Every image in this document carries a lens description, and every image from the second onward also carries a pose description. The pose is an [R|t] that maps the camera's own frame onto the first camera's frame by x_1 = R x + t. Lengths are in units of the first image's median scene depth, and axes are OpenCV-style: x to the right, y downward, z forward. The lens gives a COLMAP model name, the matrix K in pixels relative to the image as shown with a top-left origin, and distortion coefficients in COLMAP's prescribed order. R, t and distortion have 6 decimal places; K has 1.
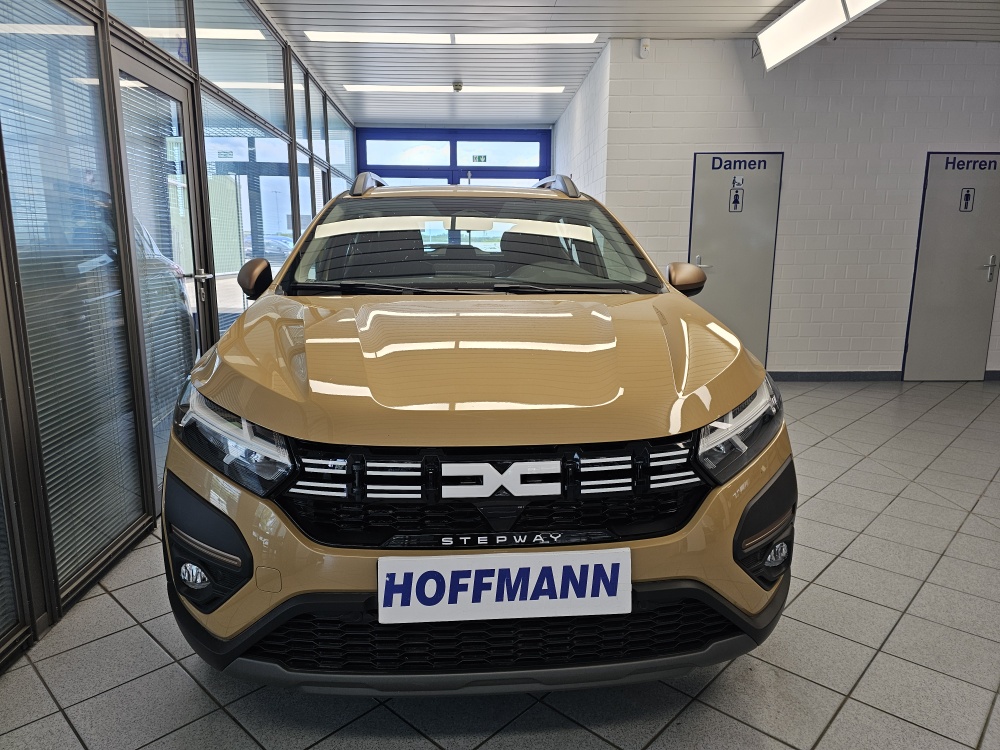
lens RADIAL K [[683.5, 0, 495.1], [0, 683.5, 374.0], [0, 0, 1]] dist [0.070120, -0.074492]
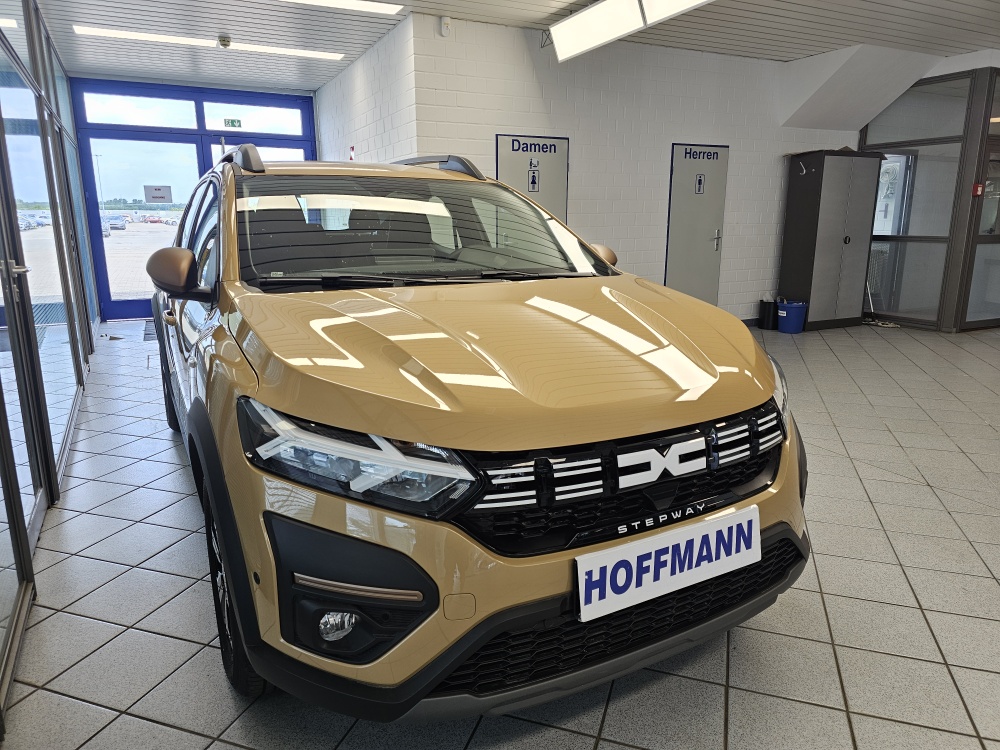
lens RADIAL K [[683.5, 0, 506.5], [0, 683.5, 370.2], [0, 0, 1]] dist [0.070120, -0.074492]
pose [[0.903482, -0.095460, 0.417860, -0.613576], [0.080847, 0.995339, 0.052579, -0.059520], [-0.420931, -0.013721, 0.906989, 0.138373]]
